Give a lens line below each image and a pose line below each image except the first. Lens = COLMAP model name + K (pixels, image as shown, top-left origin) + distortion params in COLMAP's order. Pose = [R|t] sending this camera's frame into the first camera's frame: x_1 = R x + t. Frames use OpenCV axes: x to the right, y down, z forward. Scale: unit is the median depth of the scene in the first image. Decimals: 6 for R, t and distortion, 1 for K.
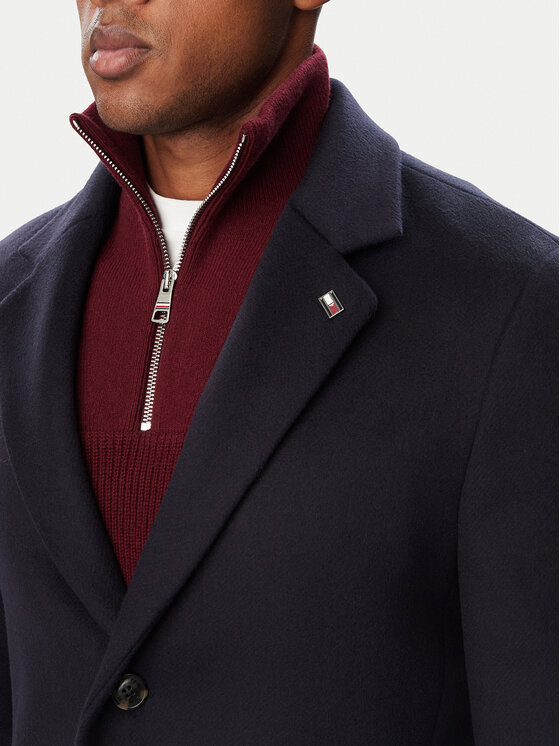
lens RADIAL K [[926.2, 0, 280.0], [0, 926.2, 373.0], [0, 0, 1]] dist [-0.036740, -0.022822]
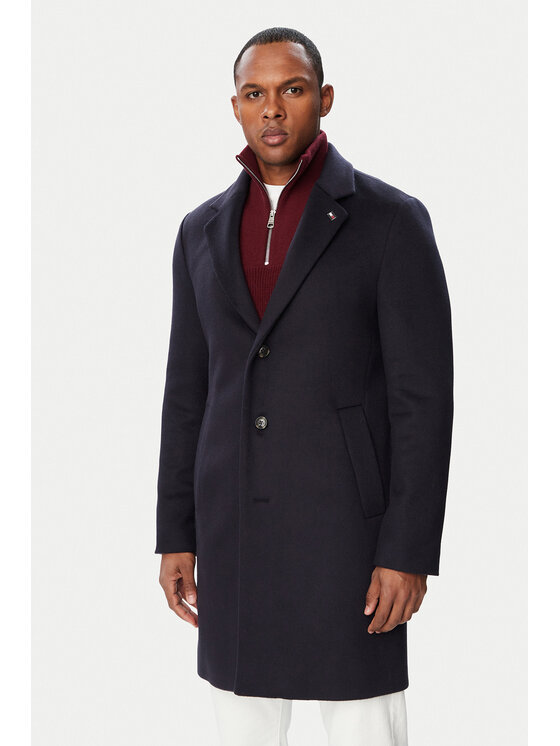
lens RADIAL K [[1043.3, 0, 280.0], [0, 1043.3, 373.0], [0, 0, 1]] dist [0.029968, 0.017752]
pose [[0.999099, -0.011953, 0.040734, -0.241875], [0.015848, 0.995190, -0.096669, 0.712241], [-0.039382, 0.097227, 0.994483, -2.172030]]
